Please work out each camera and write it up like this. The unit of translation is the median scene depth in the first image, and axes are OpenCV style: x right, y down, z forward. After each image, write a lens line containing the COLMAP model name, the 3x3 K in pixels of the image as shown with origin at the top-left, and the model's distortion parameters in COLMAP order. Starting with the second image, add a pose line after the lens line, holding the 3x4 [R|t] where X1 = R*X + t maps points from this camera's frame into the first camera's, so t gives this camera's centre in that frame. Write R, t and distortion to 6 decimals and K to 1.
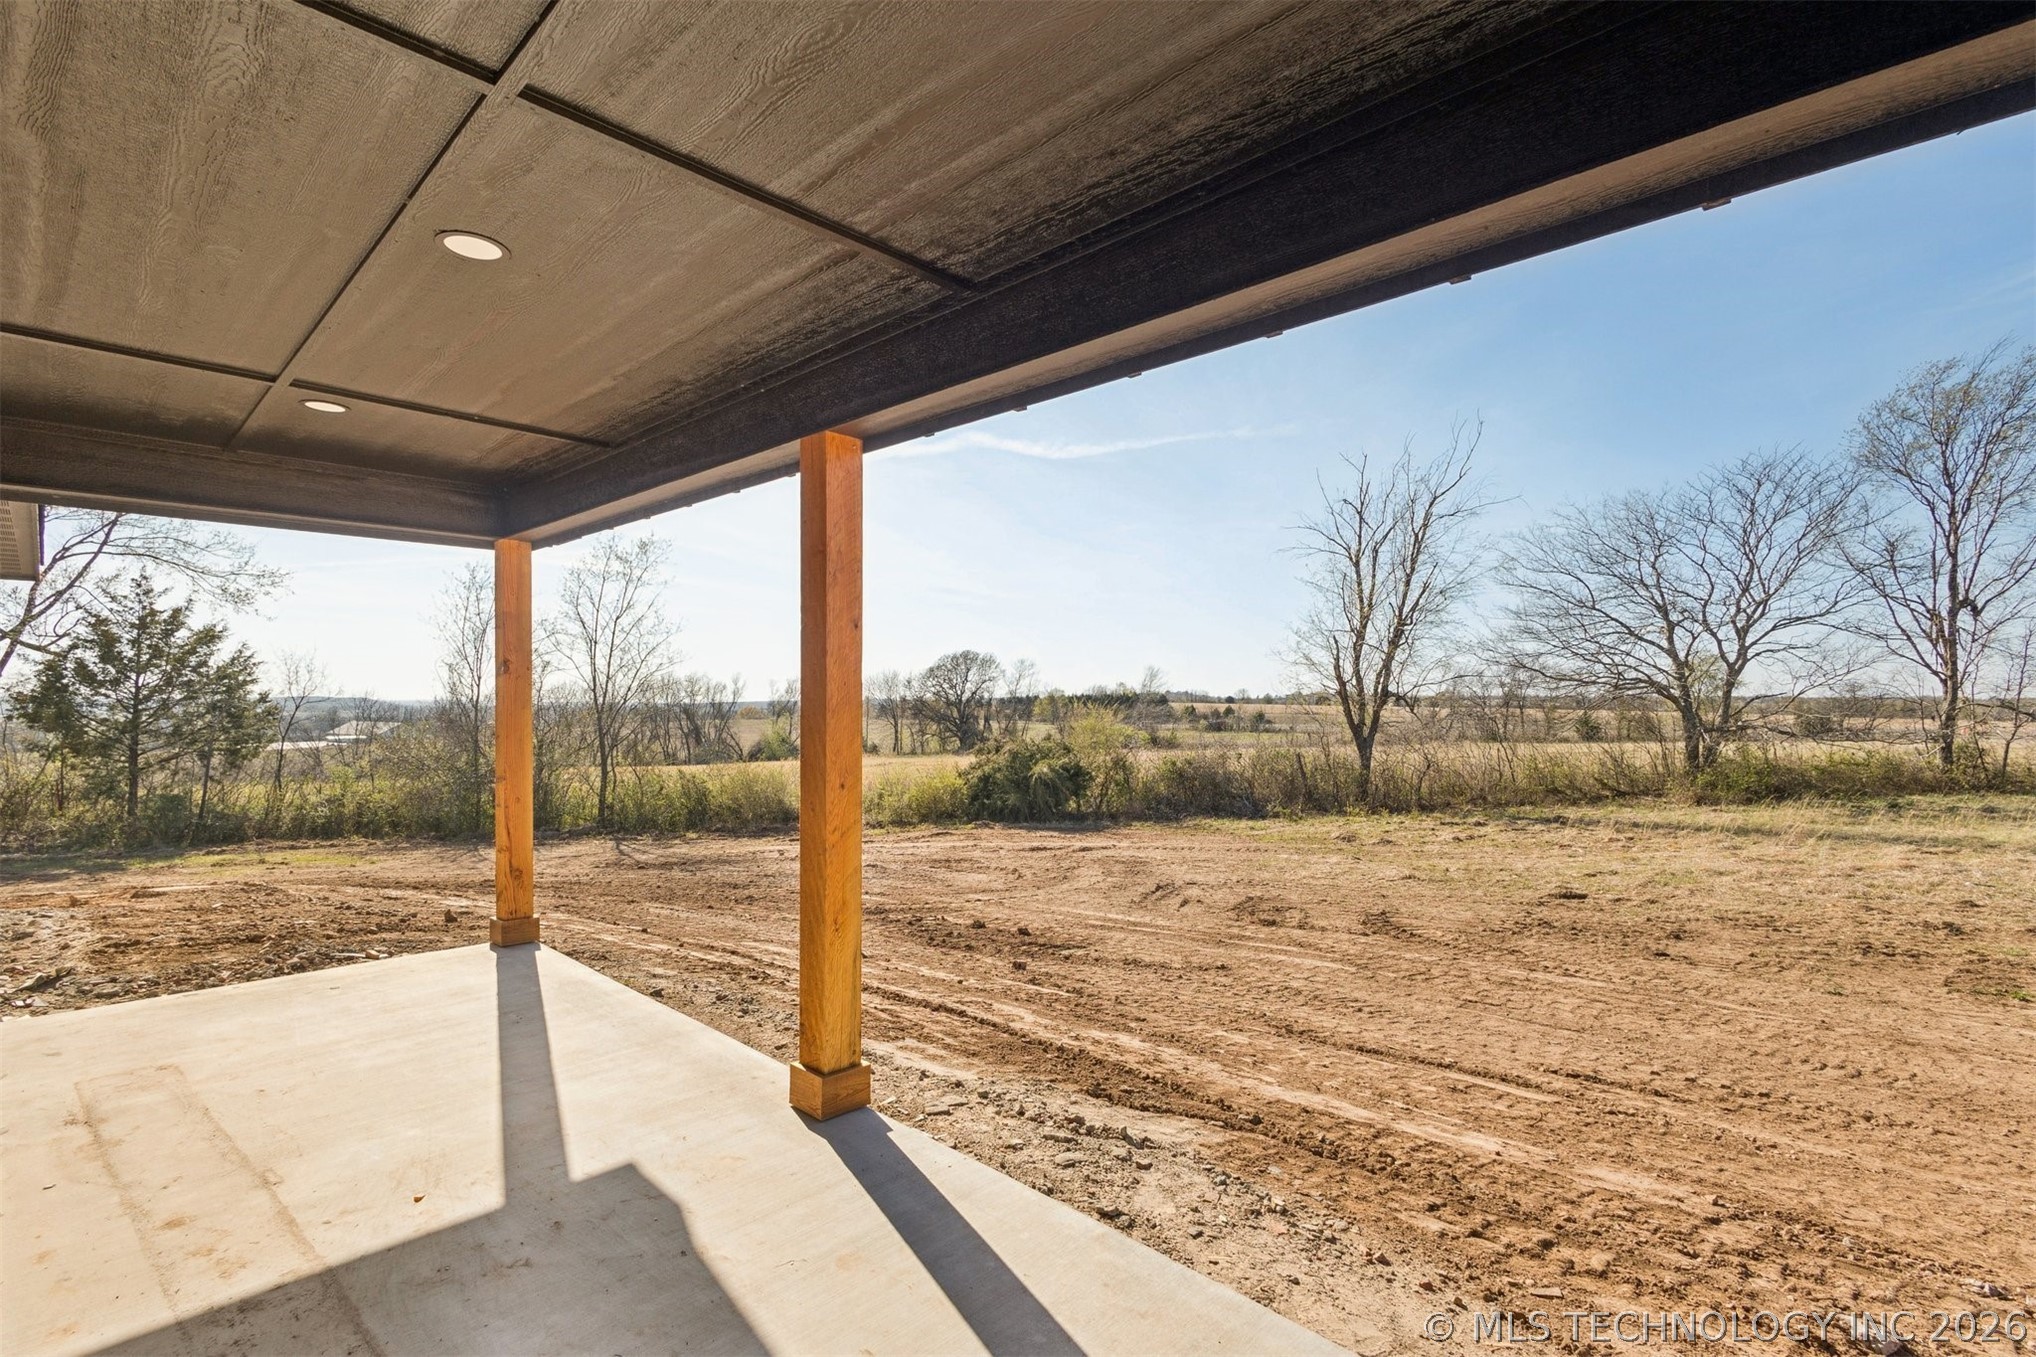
lens RADIAL K [[952.6, 0, 1006.2], [0, 952.6, 722.2], [0, 0, 1]] dist [0.001675, -0.000093]
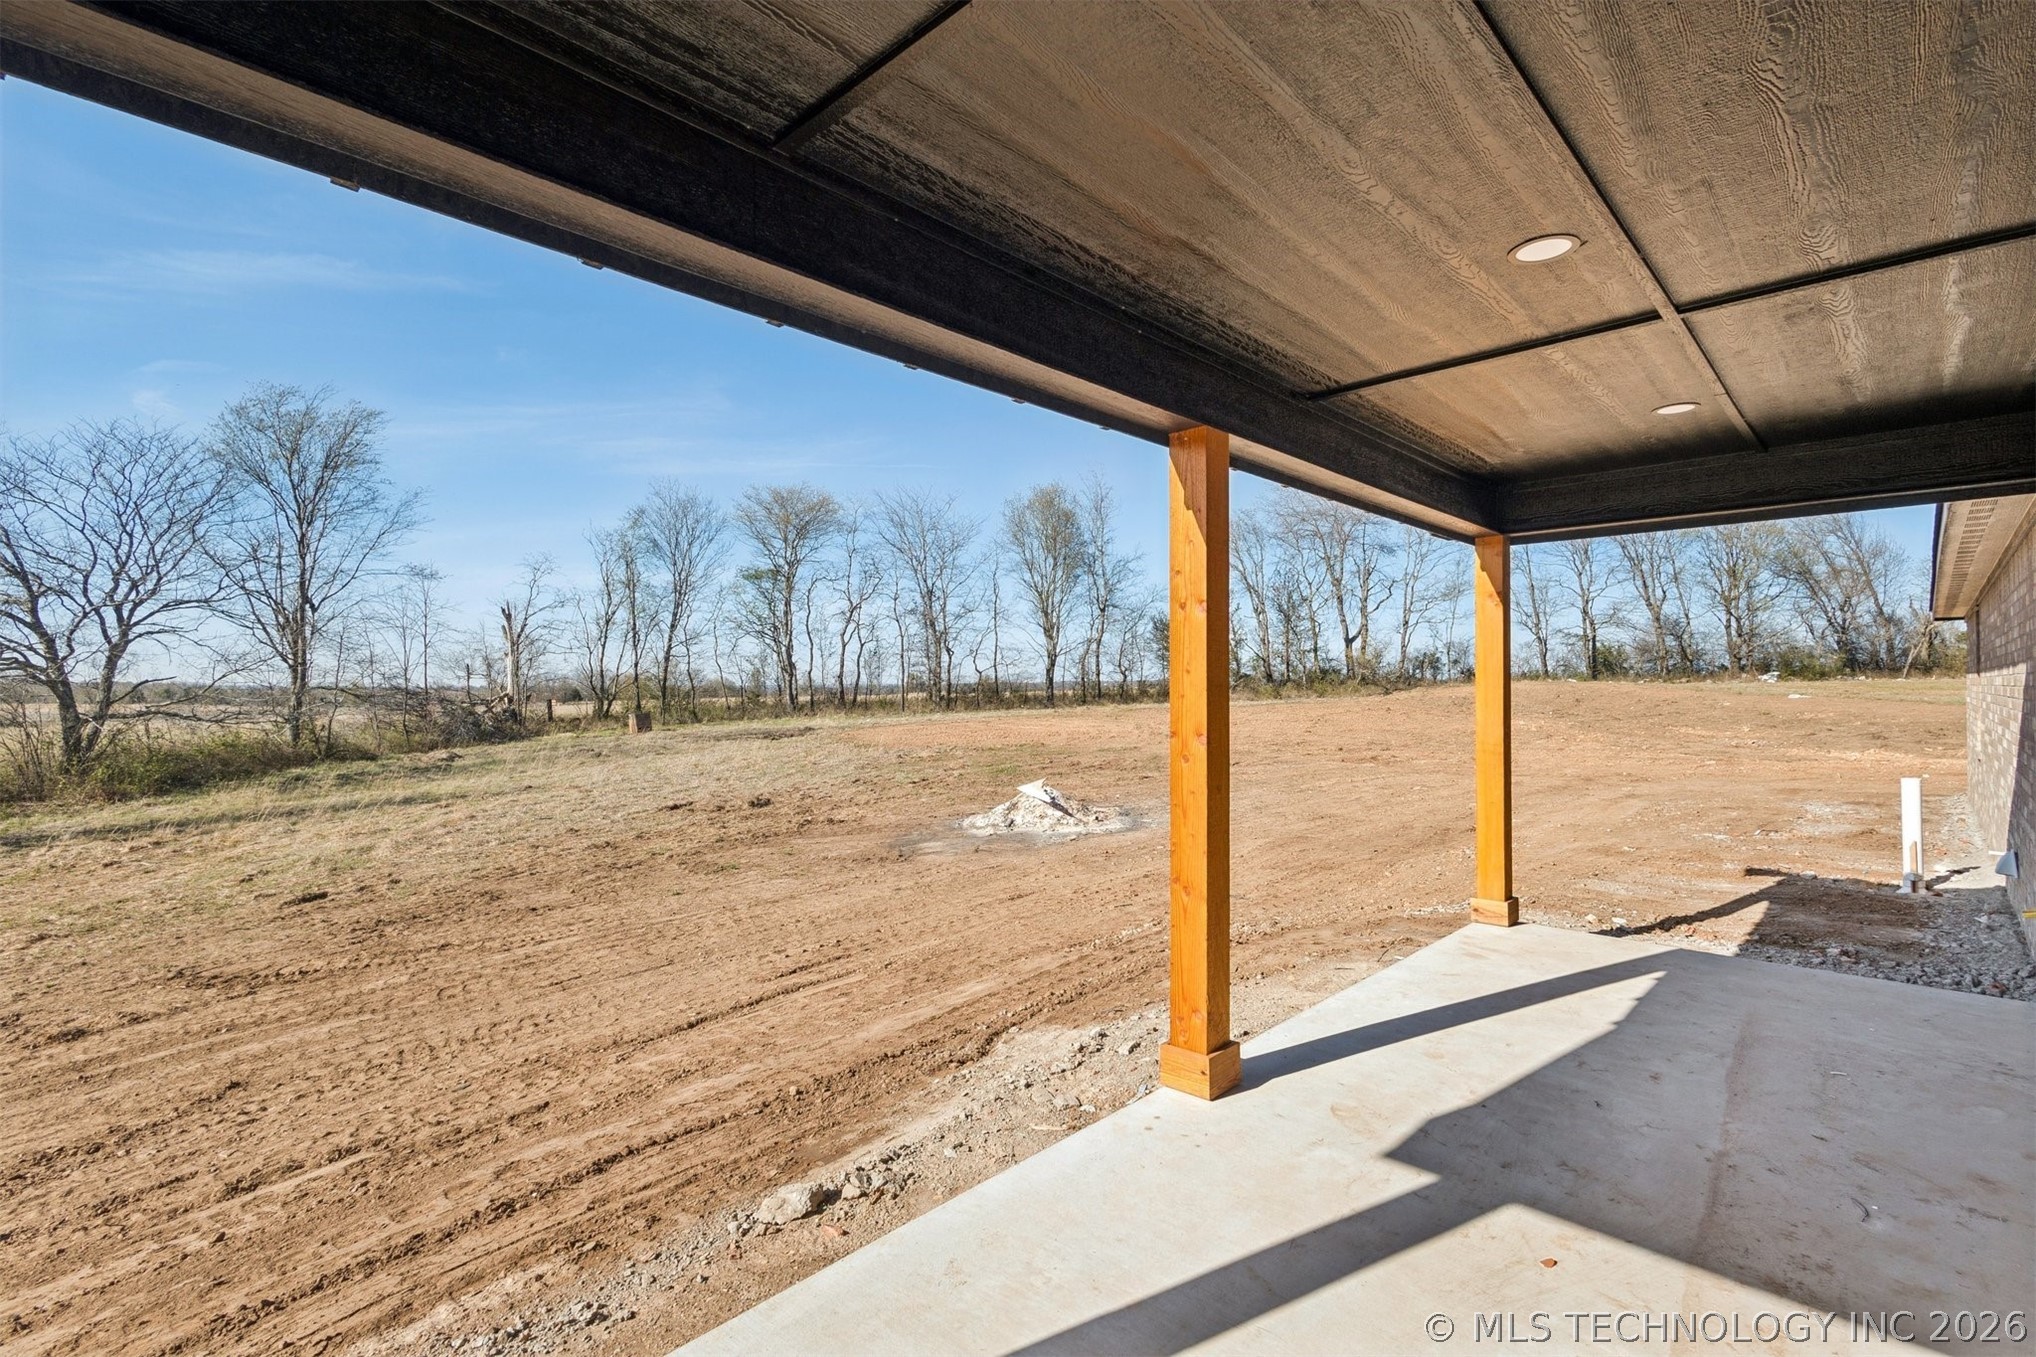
lens RADIAL K [[935.8, 0, 1015.0], [0, 935.8, 683.1], [0, 0, 1]] dist [0.008399, -0.003943]
pose [[-0.018661, -0.001838, 0.999824, -0.168042], [0.025884, 0.999662, 0.002321, -0.004818], [-0.999491, 0.025923, -0.018608, 0.171928]]
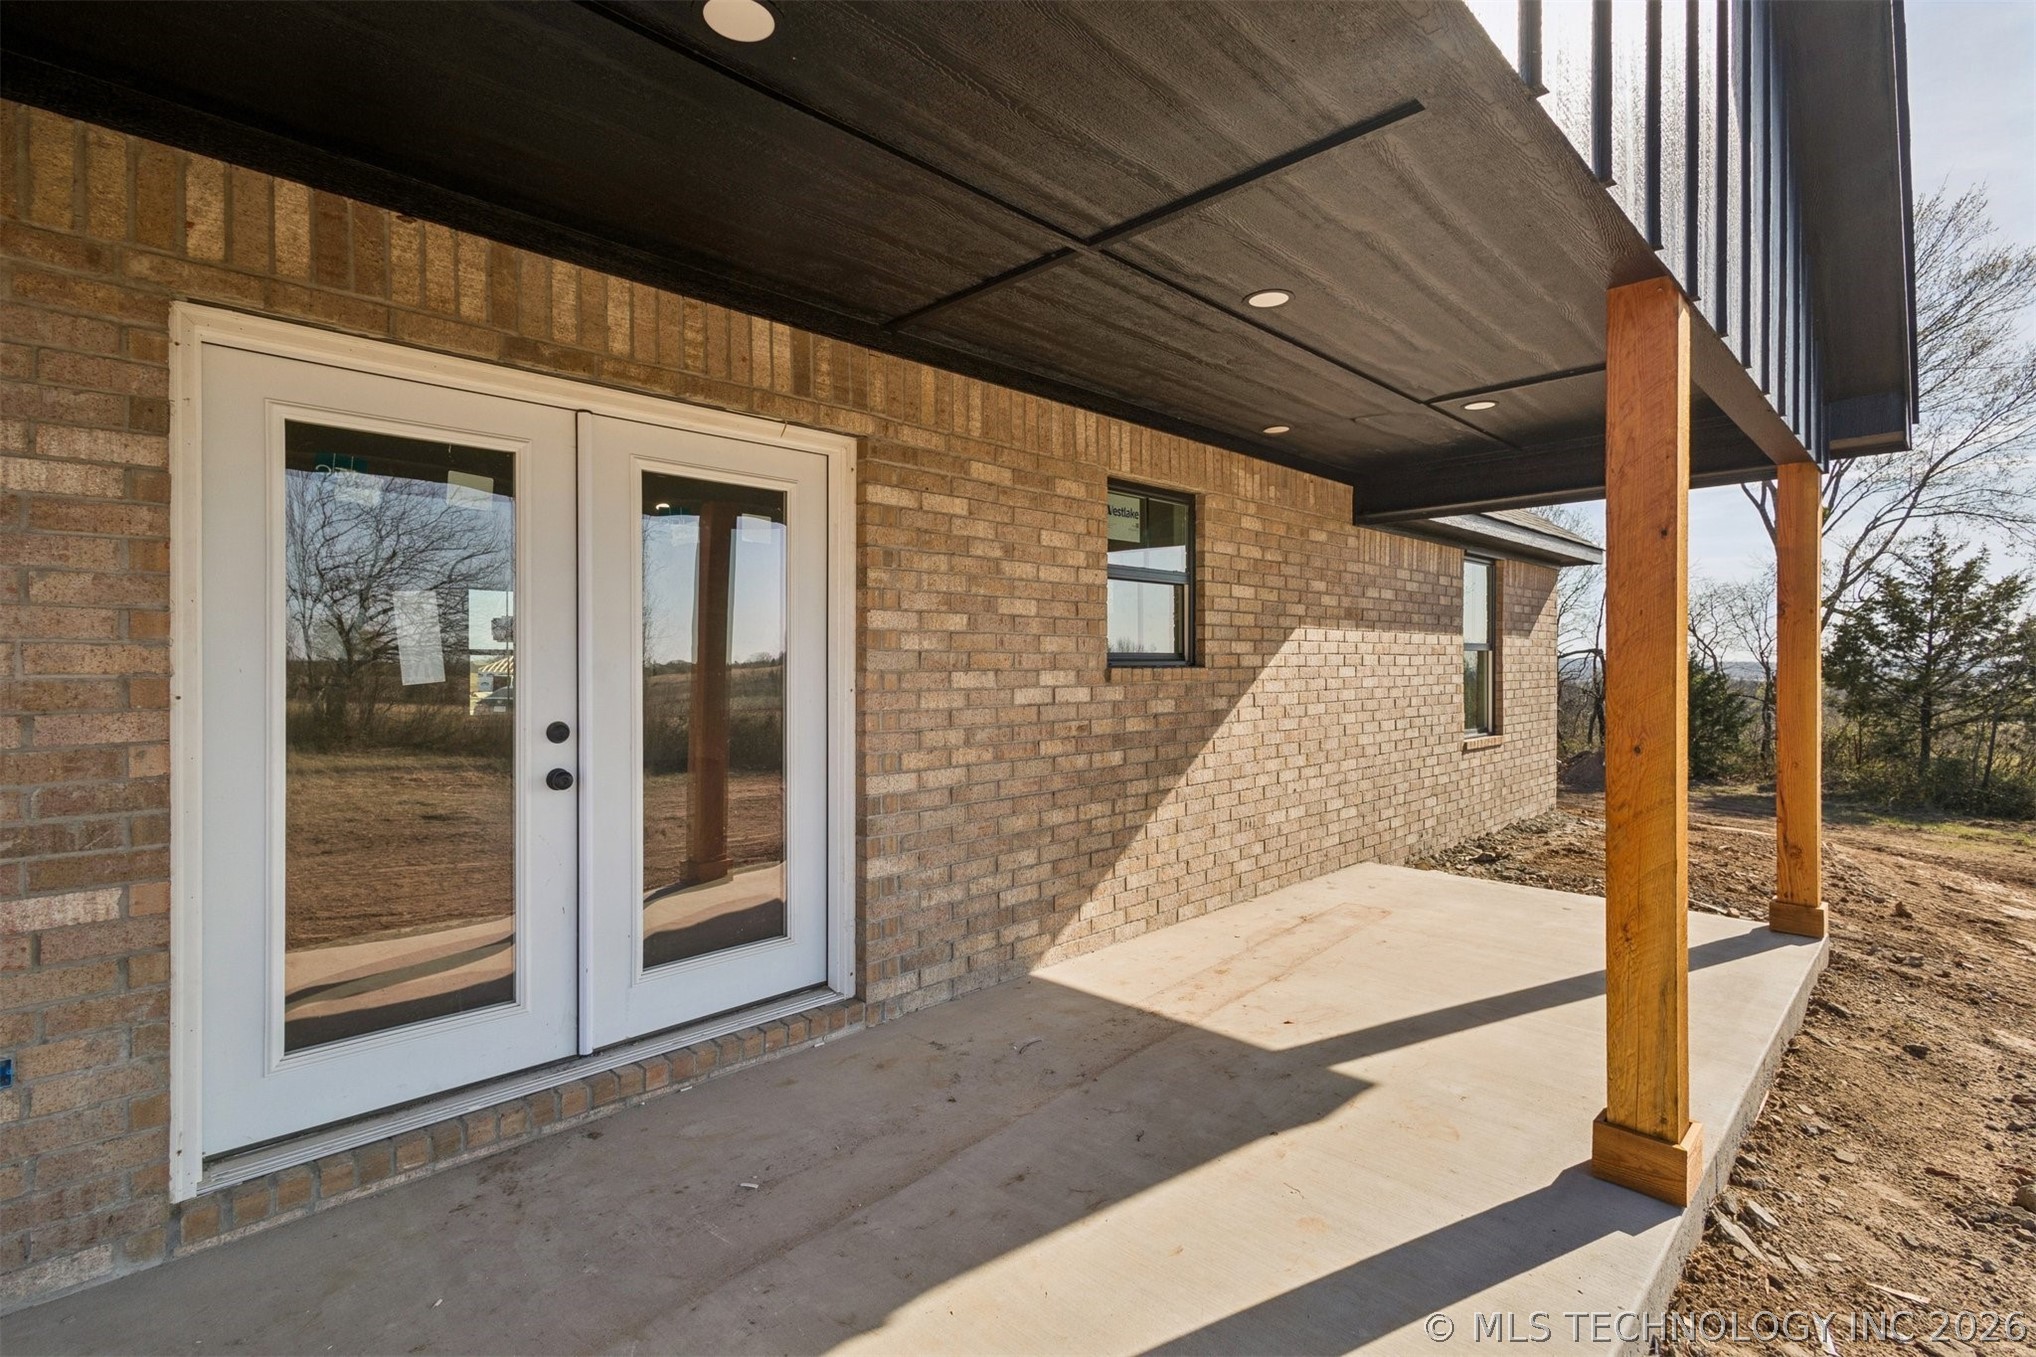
lens RADIAL K [[933.2, 0, 1019.9], [0, 933.2, 665.4], [0, 0, 1]] dist [-0.000137, -0.000503]
pose [[0.001804, 0.001495, -0.999997, 0.077481], [-0.021843, 0.999760, 0.001456, 0.001464], [0.999760, 0.021840, 0.001836, 0.071359]]
